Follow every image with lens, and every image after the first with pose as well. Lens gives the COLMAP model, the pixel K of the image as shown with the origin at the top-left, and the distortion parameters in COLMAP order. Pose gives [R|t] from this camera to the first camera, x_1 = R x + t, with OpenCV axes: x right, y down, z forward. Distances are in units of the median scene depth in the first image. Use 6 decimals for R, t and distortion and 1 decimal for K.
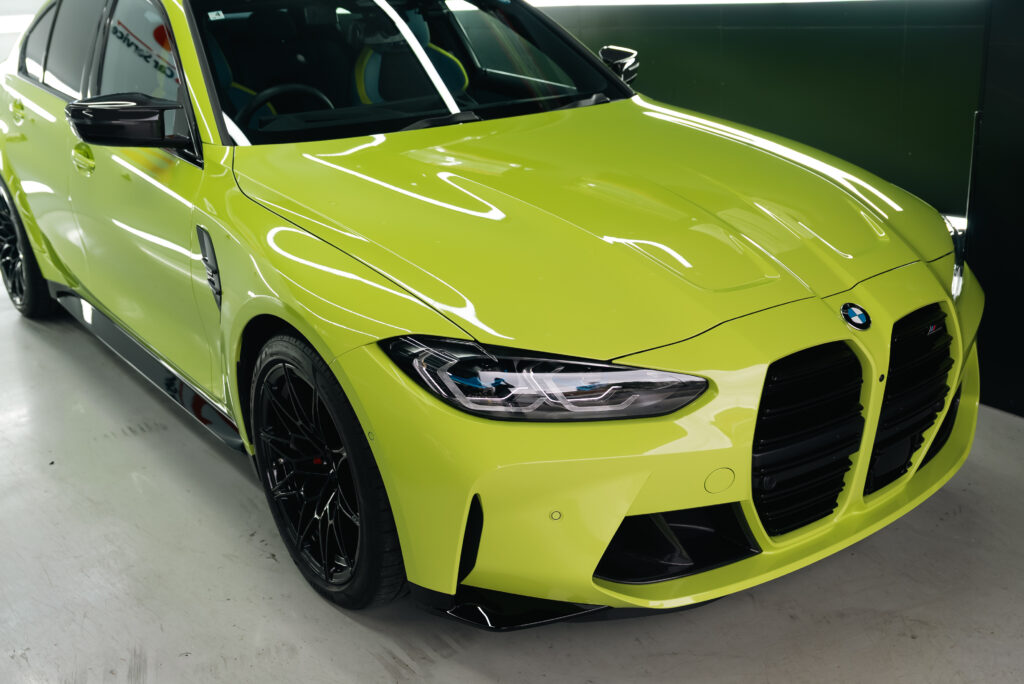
lens RADIAL K [[1001.1, 0, 512.2], [0, 1001.1, 342.2], [0, 0, 1]] dist [0.015783, 0.000000]
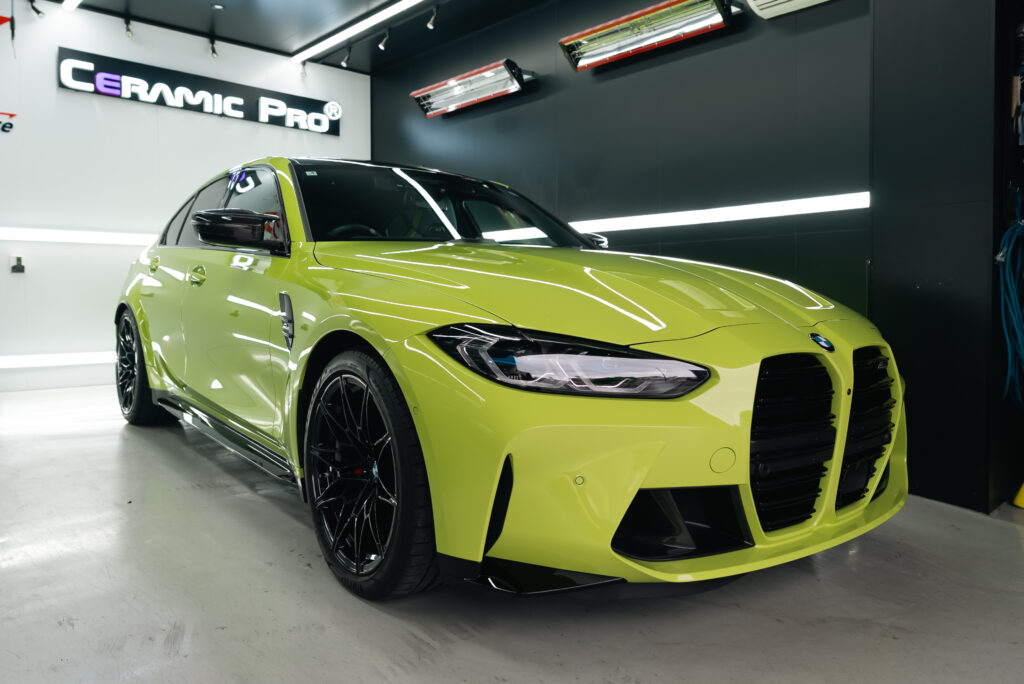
lens RADIAL K [[710.9, 0, 501.0], [0, 710.9, 311.9], [0, 0, 1]] dist [-0.011649, 0.014920]
pose [[0.998696, 0.050176, 0.009368, -0.051867], [-0.045328, 0.956189, -0.289220, 0.197076], [-0.023470, 0.288419, 0.957217, 0.172231]]
